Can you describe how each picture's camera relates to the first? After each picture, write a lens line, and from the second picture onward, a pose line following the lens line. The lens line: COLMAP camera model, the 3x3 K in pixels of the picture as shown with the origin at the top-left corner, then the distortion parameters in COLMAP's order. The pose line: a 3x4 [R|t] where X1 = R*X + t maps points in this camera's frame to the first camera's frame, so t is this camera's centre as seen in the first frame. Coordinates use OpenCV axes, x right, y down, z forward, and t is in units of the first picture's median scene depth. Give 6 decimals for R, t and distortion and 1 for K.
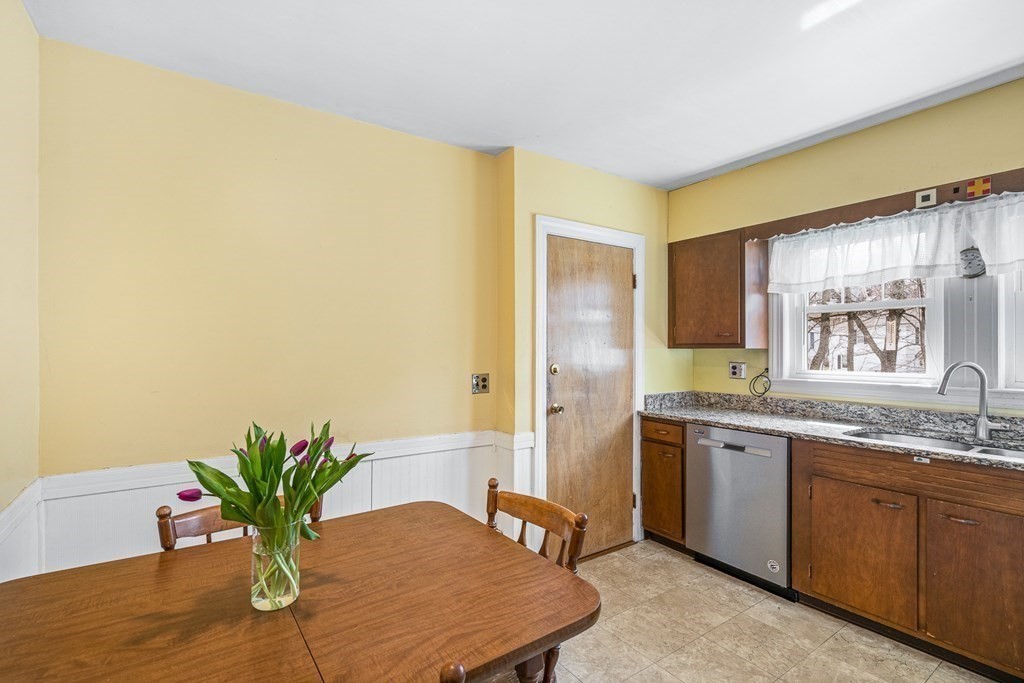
lens RADIAL K [[476.5, 0, 518.4], [0, 476.5, 349.5], [0, 0, 1]] dist [-0.003807, 0.002142]
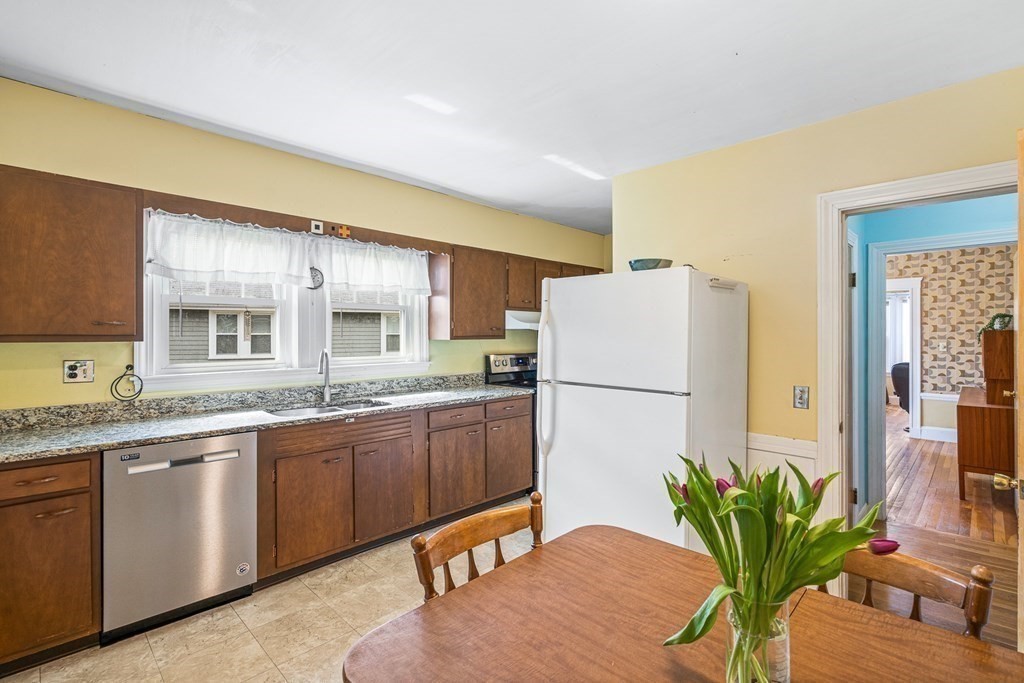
lens RADIAL K [[476.5, 0, 508.8], [0, 476.5, 335.7], [0, 0, 1]] dist [-0.003807, 0.002142]
pose [[-0.177403, -0.004505, 0.984128, -0.453513], [-0.000071, 0.999990, 0.004564, -0.016889], [-0.984138, 0.000739, -0.177402, 0.584926]]
